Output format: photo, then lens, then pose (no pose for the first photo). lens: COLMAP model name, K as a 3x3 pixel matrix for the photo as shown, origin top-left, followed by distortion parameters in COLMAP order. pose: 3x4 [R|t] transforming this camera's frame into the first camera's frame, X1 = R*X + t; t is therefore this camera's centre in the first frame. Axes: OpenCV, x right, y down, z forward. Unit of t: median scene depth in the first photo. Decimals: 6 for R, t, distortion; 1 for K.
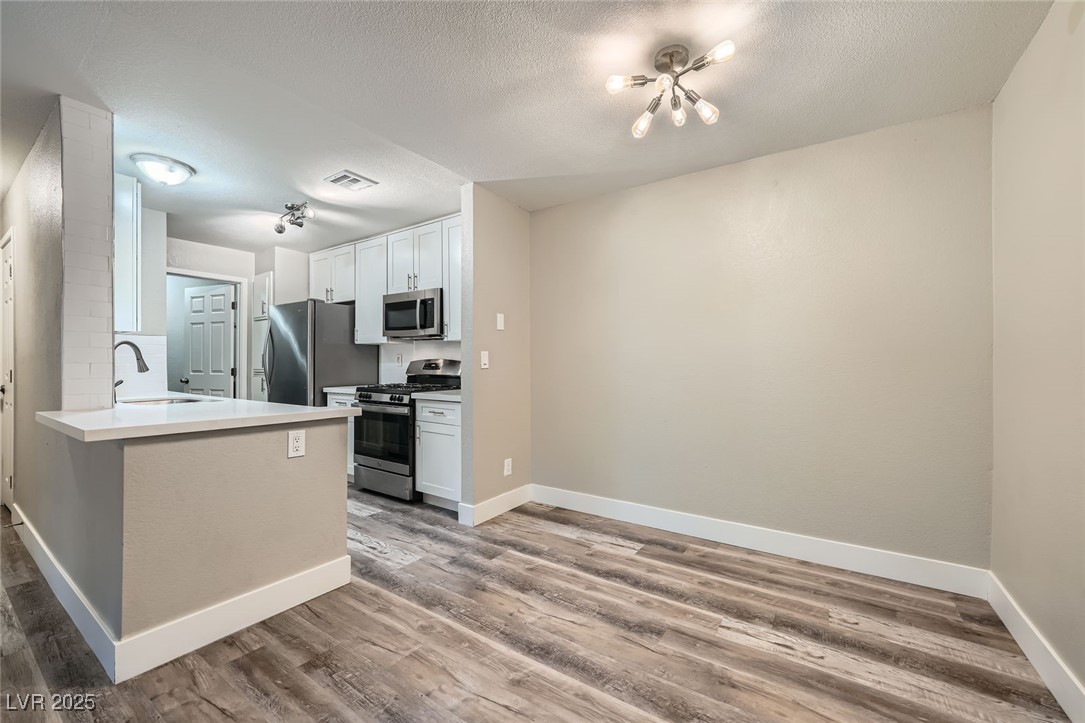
lens RADIAL K [[433.7, 0, 539.5], [0, 433.7, 361.2], [0, 0, 1]] dist [-0.012762, 0.002655]
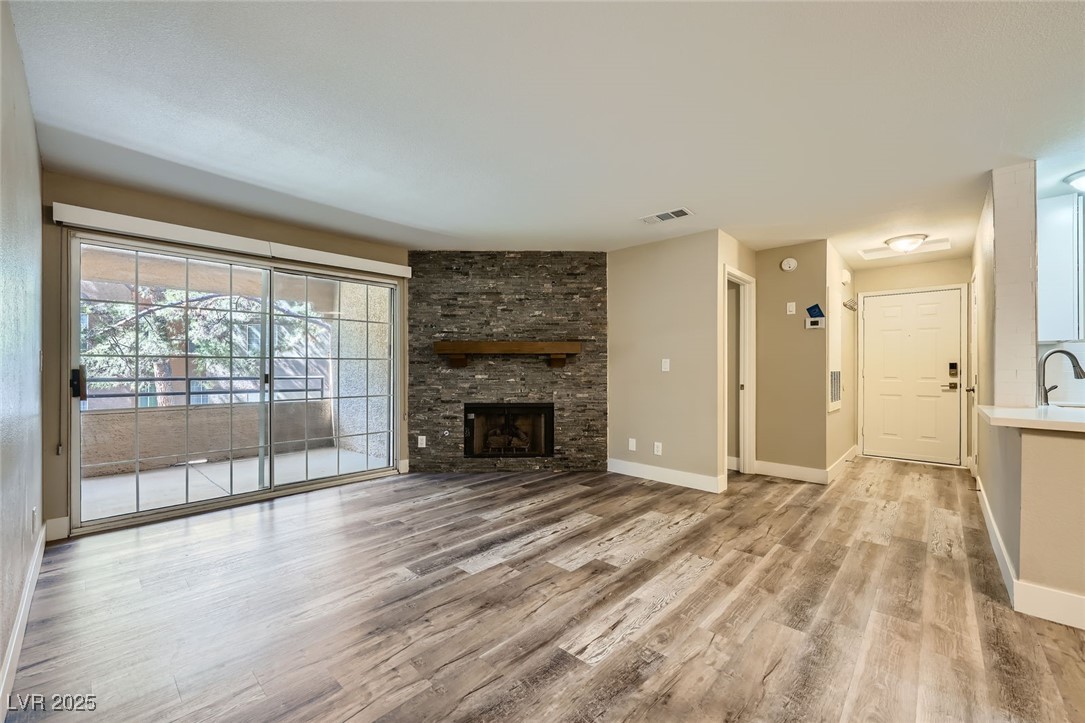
lens RADIAL K [[433.7, 0, 545.0], [0, 433.7, 368.3], [0, 0, 1]] dist [-0.012762, 0.002655]
pose [[-0.144600, 0.000030, -0.989490, 0.219207], [0.001955, 0.999998, -0.000255, -0.001855], [0.989488, -0.001972, -0.144600, -0.103542]]
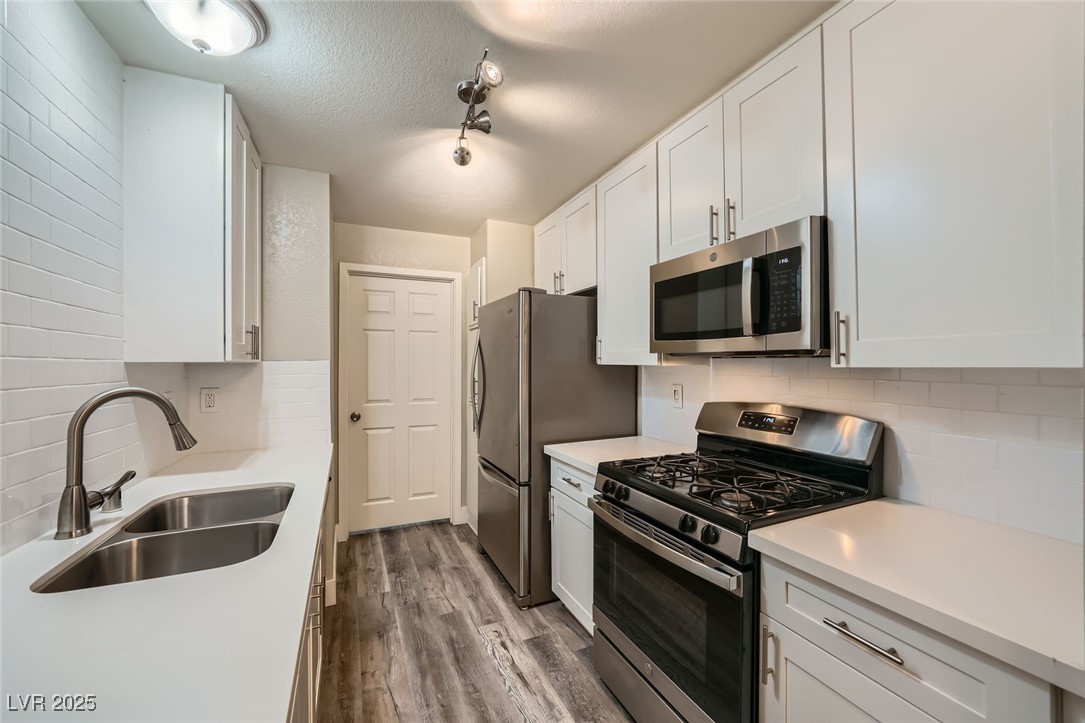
lens RADIAL K [[433.7, 0, 543.2], [0, 433.7, 362.1], [0, 0, 1]] dist [-0.012762, 0.002655]
pose [[0.857234, -0.004104, -0.514911, -0.237903], [0.005338, 0.999985, 0.000917, -0.052878], [0.514900, -0.003535, 0.857243, 0.581717]]
